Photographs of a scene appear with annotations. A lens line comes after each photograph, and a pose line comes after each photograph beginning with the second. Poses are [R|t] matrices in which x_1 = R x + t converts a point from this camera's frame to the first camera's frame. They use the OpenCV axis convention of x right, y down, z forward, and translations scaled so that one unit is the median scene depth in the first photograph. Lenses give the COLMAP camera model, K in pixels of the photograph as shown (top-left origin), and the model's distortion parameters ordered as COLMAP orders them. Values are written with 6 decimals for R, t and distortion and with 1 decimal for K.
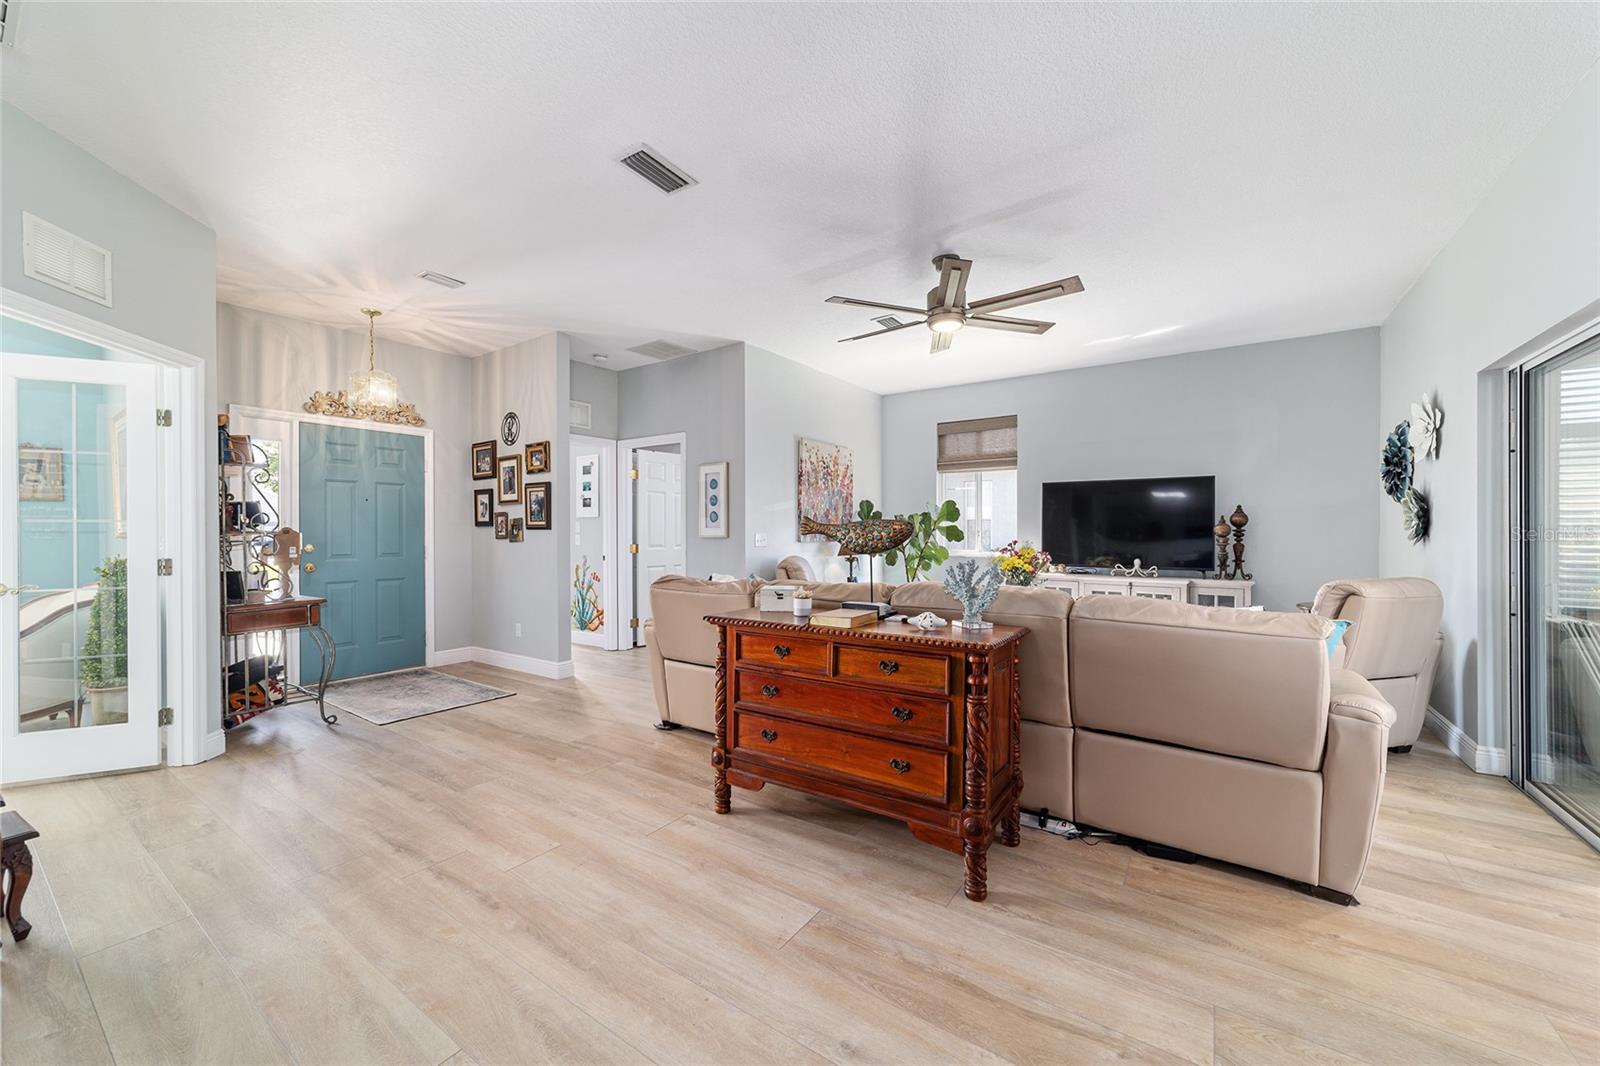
lens RADIAL K [[614.8, 0, 792.7], [0, 614.8, 536.8], [0, 0, 1]] dist [-0.014237, 0.005389]
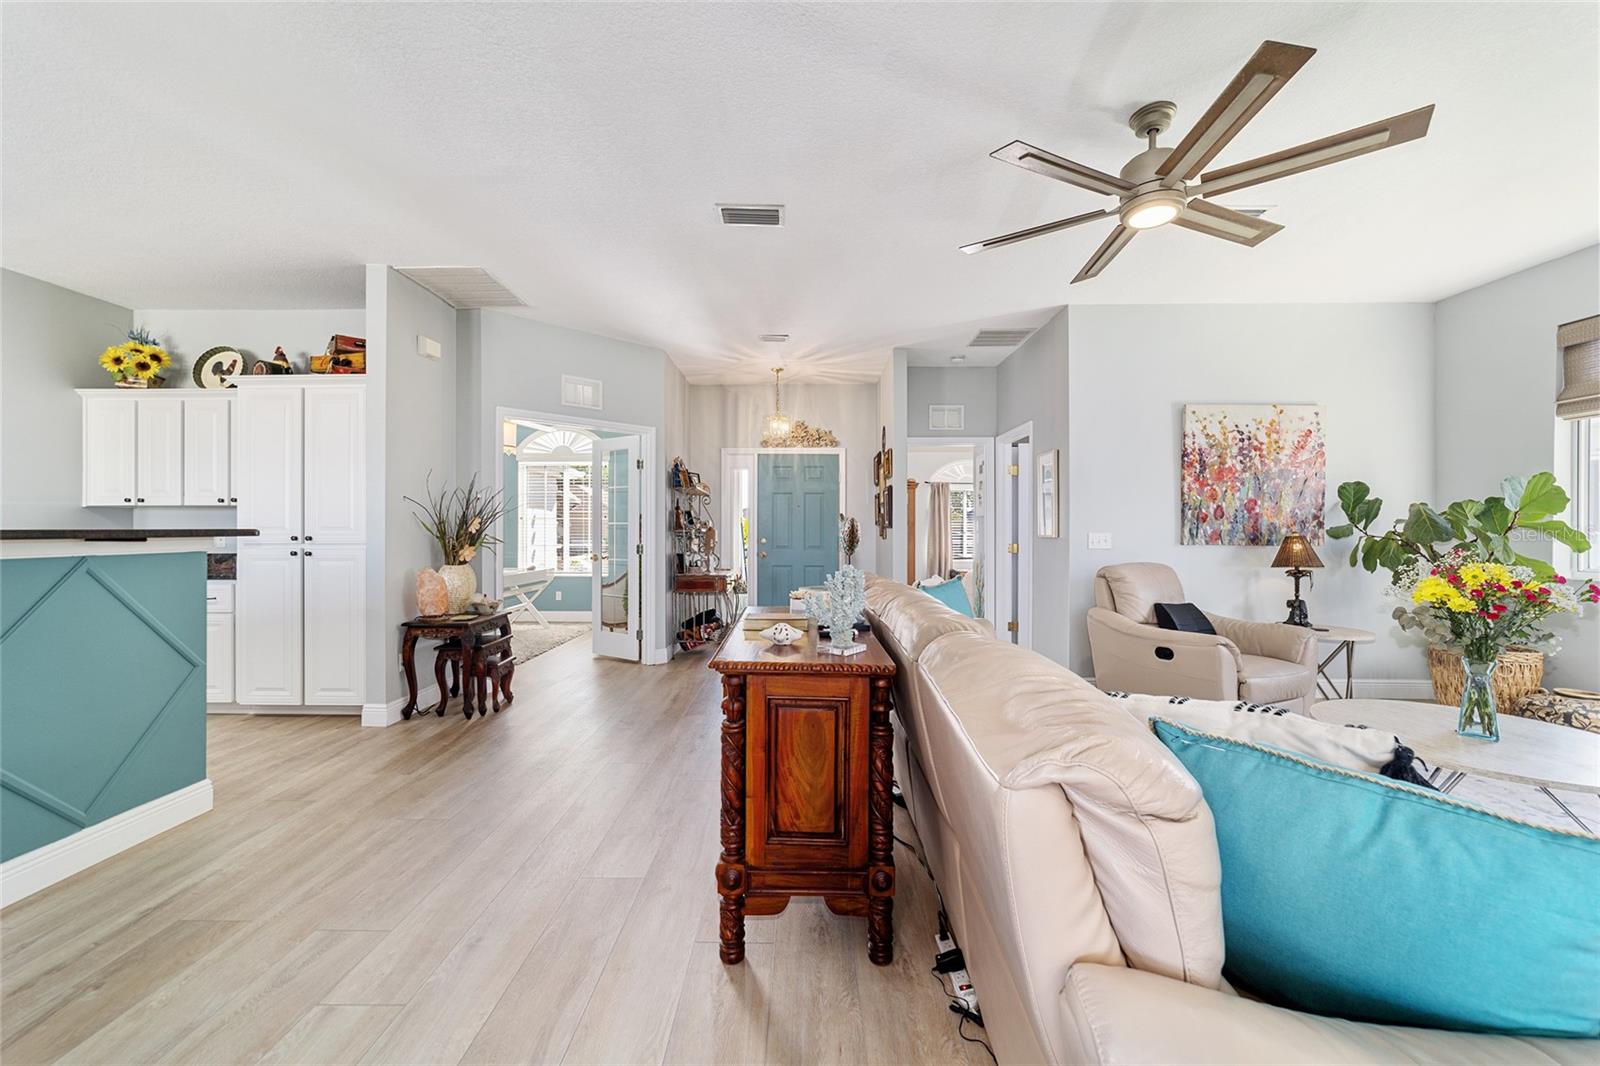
lens RADIAL K [[614.8, 0, 796.9], [0, 614.8, 532.9], [0, 0, 1]] dist [-0.014237, 0.005389]
pose [[0.559372, 0.005997, -0.828895, 0.449069], [-0.010624, 0.999944, 0.000065, -0.001535], [0.828849, 0.008769, 0.559404, 0.249811]]
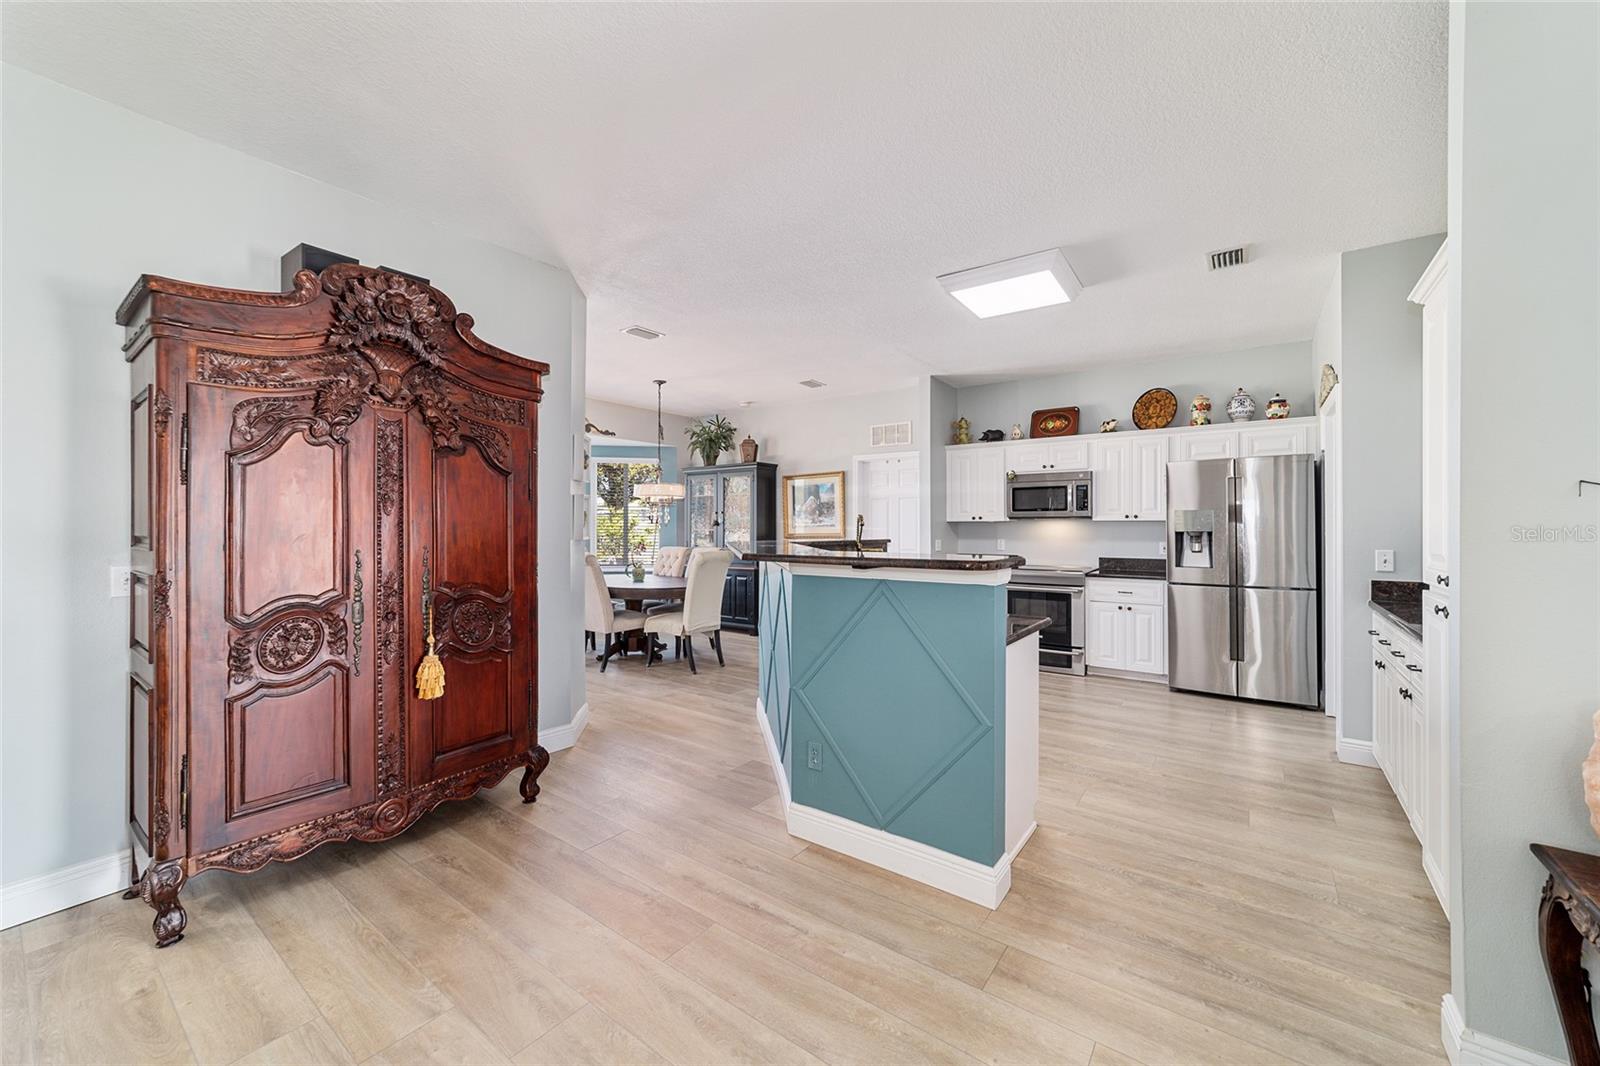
lens RADIAL K [[614.8, 0, 788.3], [0, 614.8, 522.4], [0, 0, 1]] dist [-0.014237, 0.005389]
pose [[-0.999297, 0.001116, 0.037464, -0.170283], [0.001383, 0.999974, 0.007103, -0.027452], [-0.037455, 0.007150, -0.999273, 0.563296]]
